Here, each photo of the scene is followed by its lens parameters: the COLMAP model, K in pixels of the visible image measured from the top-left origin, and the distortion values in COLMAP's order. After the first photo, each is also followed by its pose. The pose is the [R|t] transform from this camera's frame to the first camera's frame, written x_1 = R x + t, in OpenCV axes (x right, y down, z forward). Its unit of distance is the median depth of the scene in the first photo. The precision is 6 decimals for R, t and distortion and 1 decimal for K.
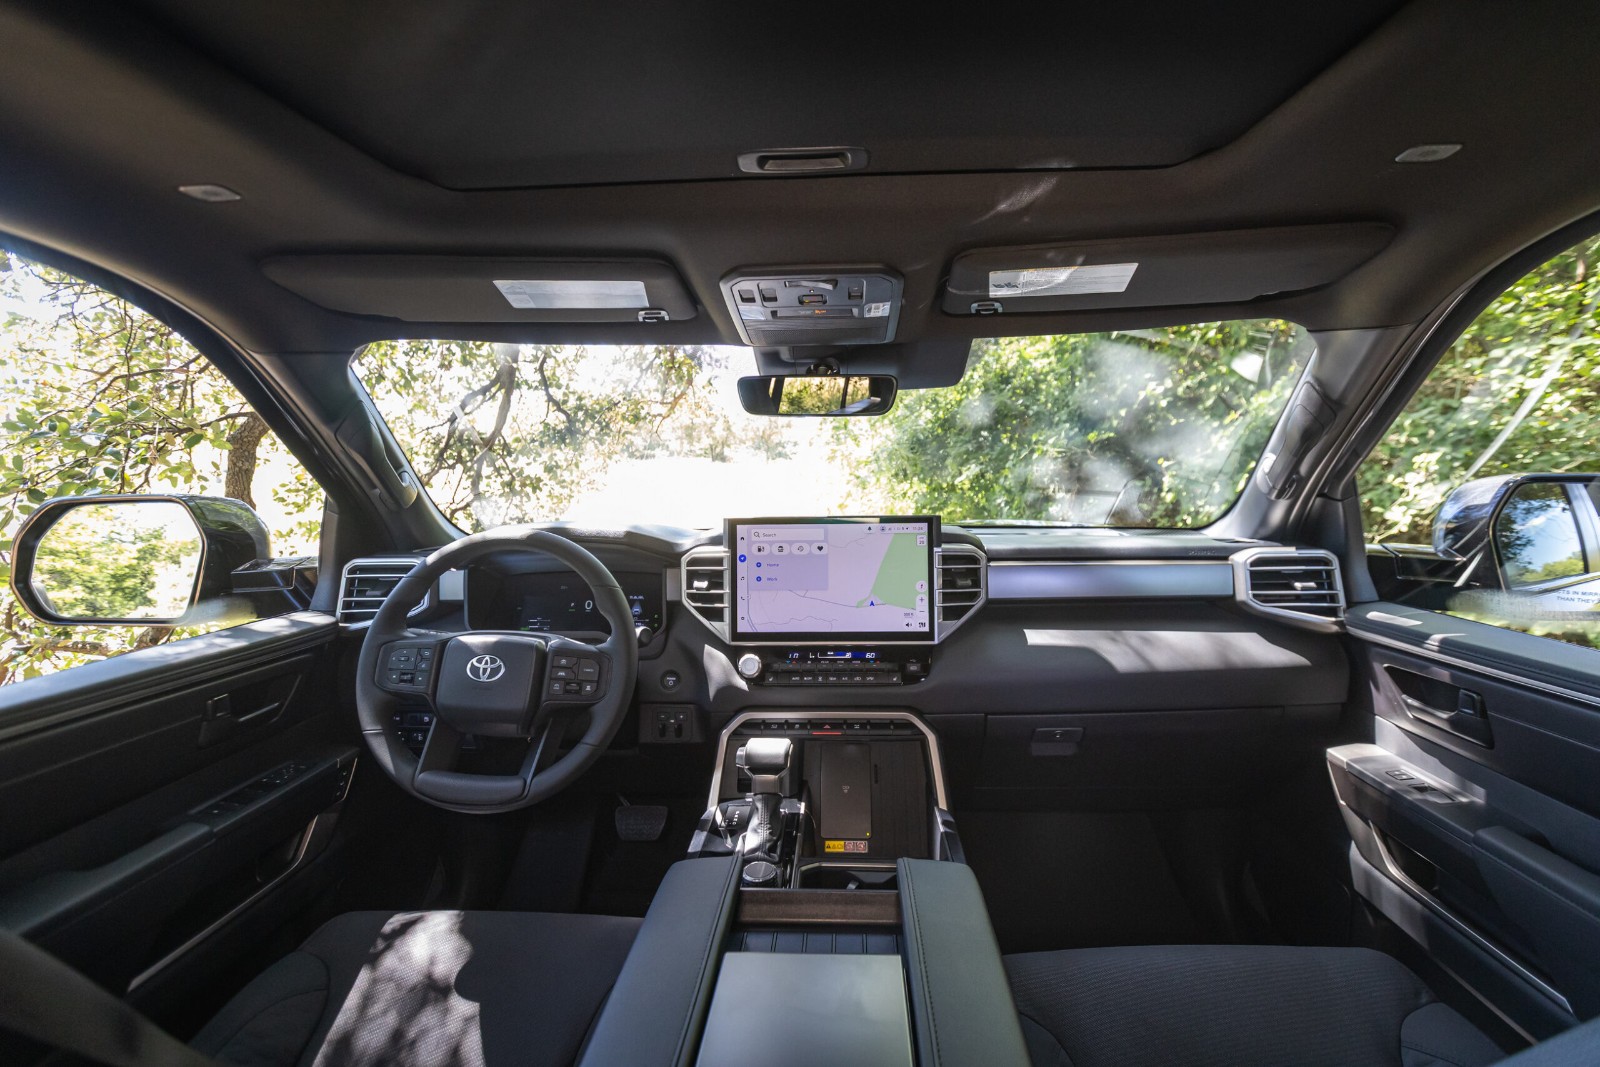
lens RADIAL K [[845.8, 0, 800.1], [0, 845.8, 476.5], [0, 0, 1]] dist [0.001120, -0.000138]
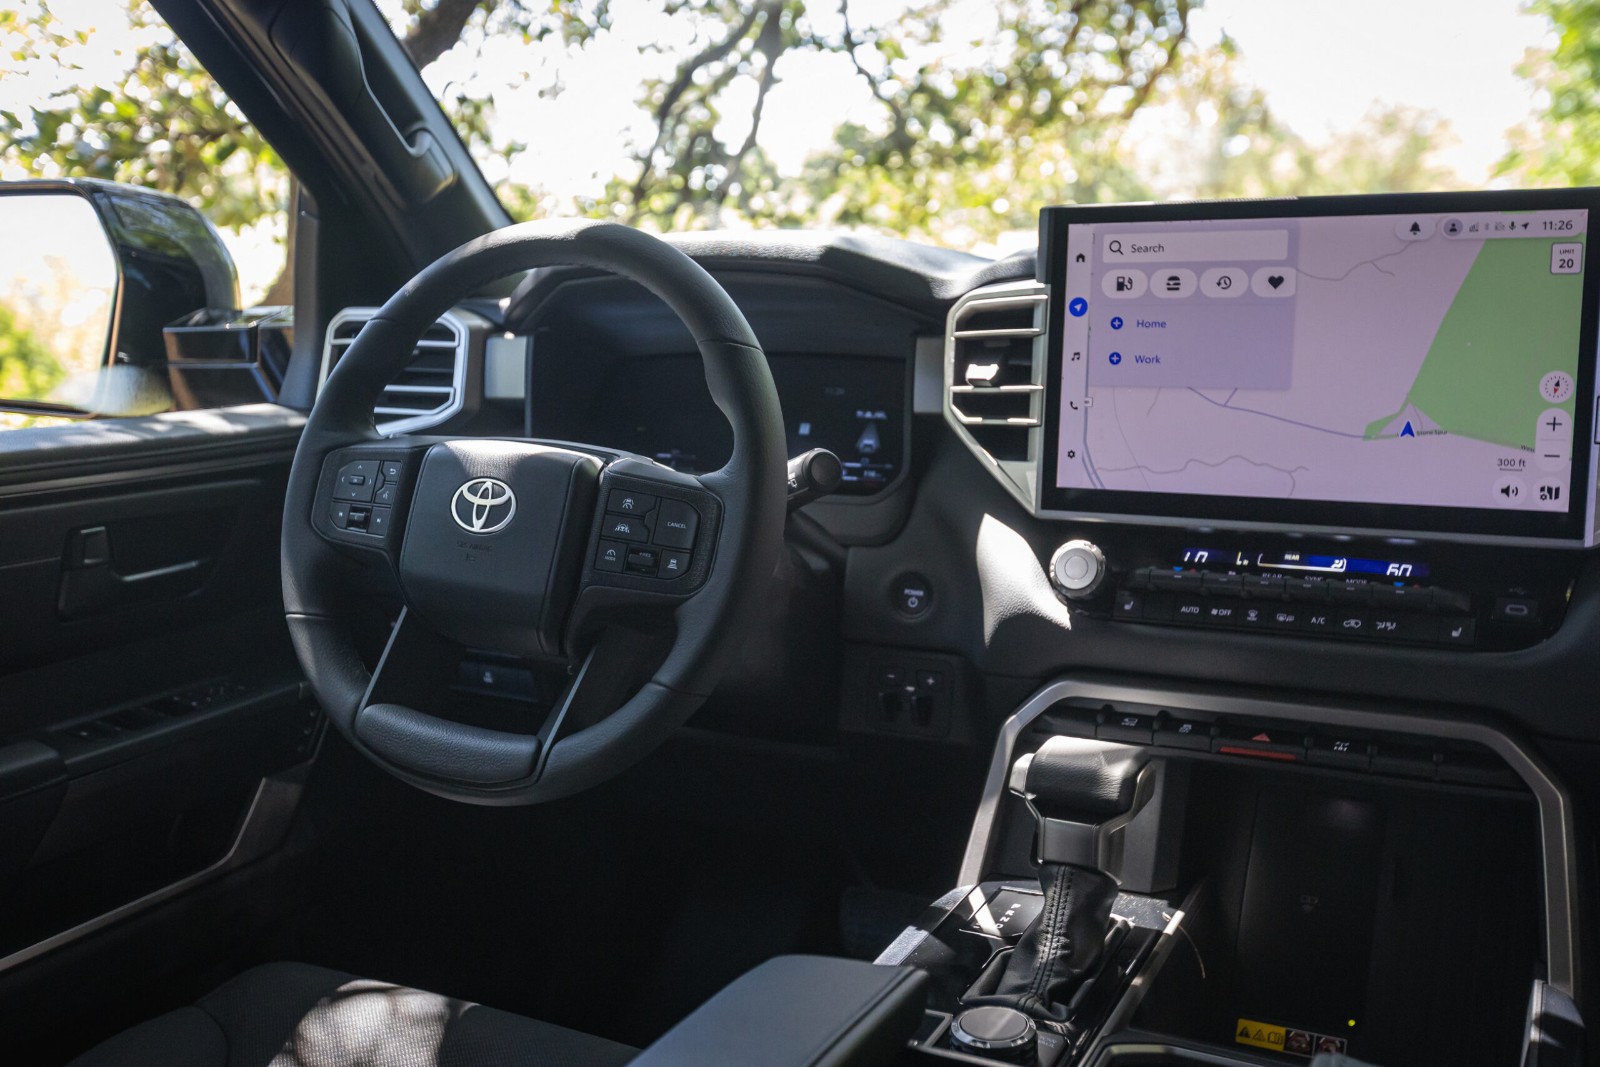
lens RADIAL K [[1650.1, 0, 800.0], [0, 1650.1, 533.5], [0, 0, 1]] dist [-0.016185, -0.007110]
pose [[0.892646, 0.063535, -0.446258, 0.173114], [-0.024158, 0.995337, 0.093387, 0.135178], [0.450110, -0.072581, 0.890018, 0.232616]]
